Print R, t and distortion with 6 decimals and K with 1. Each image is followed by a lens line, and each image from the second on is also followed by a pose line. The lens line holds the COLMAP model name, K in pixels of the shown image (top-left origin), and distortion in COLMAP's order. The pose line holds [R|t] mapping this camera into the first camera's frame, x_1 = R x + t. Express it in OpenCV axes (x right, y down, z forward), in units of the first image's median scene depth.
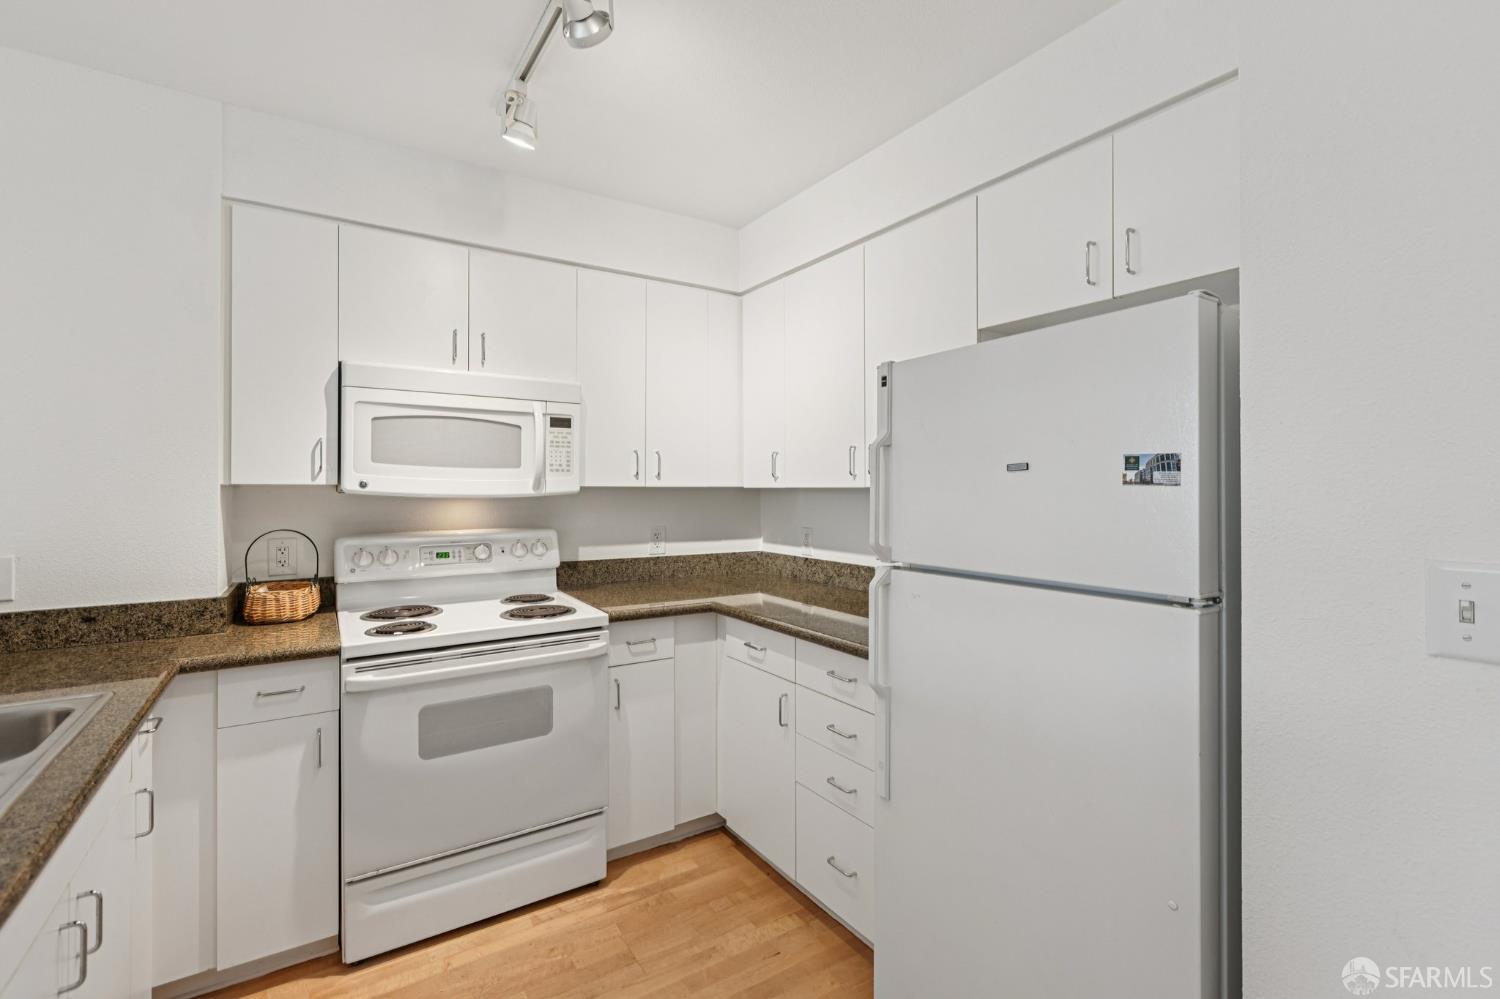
lens RADIAL K [[671.6, 0, 750.7], [0, 671.6, 483.8], [0, 0, 1]] dist [0.003581, -0.002838]
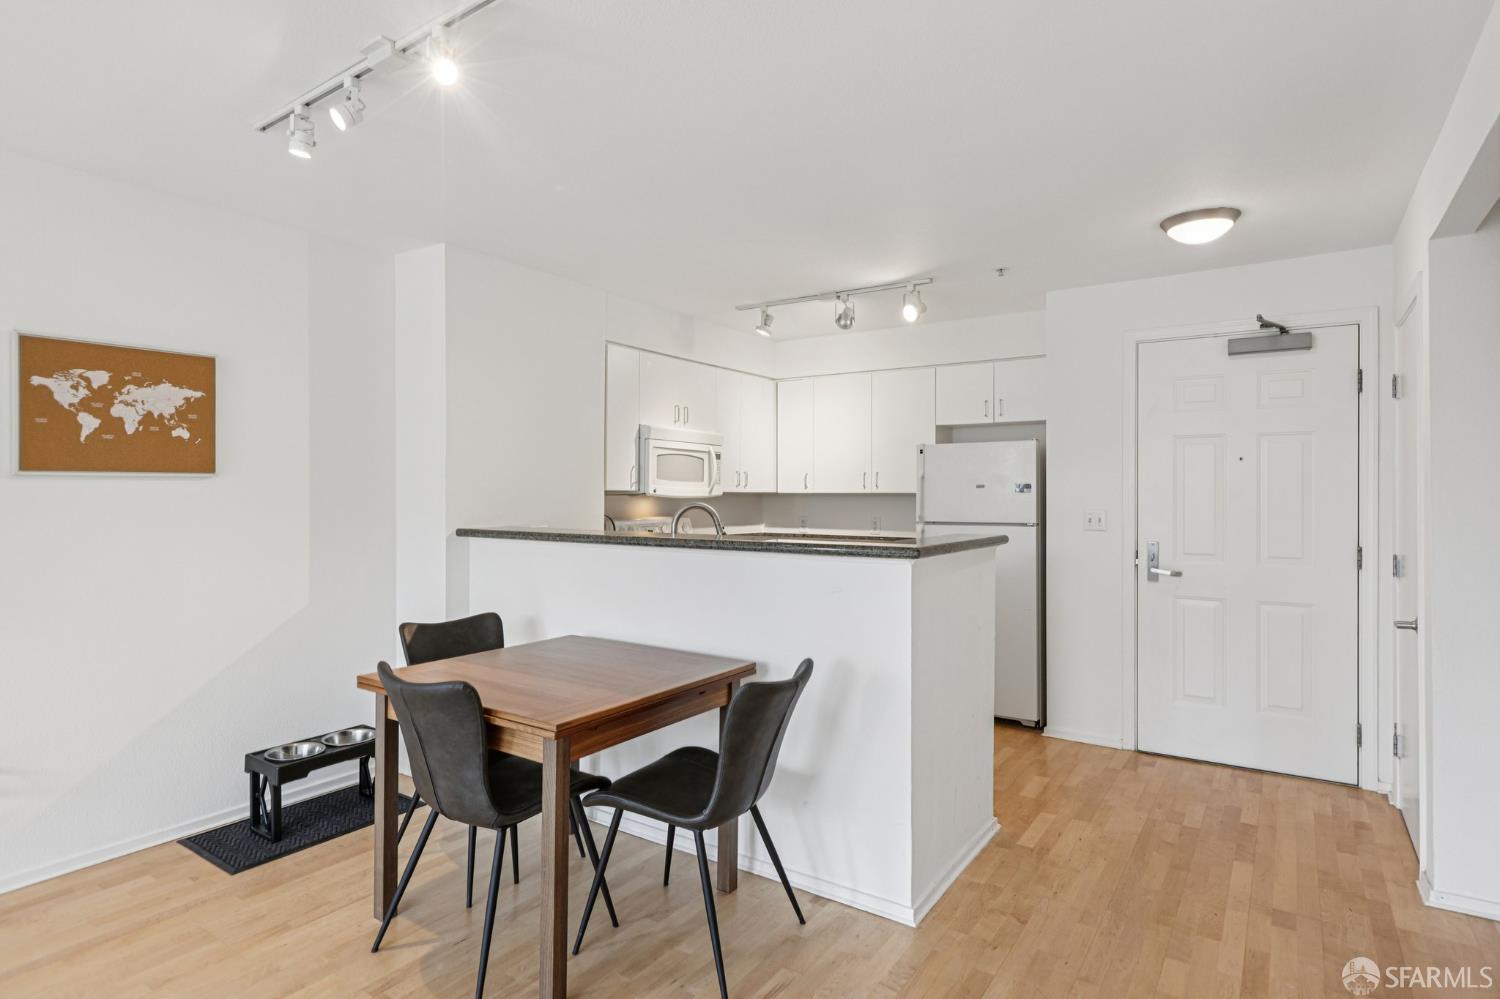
lens RADIAL K [[800.7, 0, 756.0], [0, 800.7, 487.5], [0, 0, 1]] dist [0.002393, -0.000896]
pose [[0.919319, 0.005556, 0.393474, -1.163499], [-0.005111, 0.999985, -0.002178, -0.004609], [-0.393480, -0.000009, 0.919333, -1.145195]]
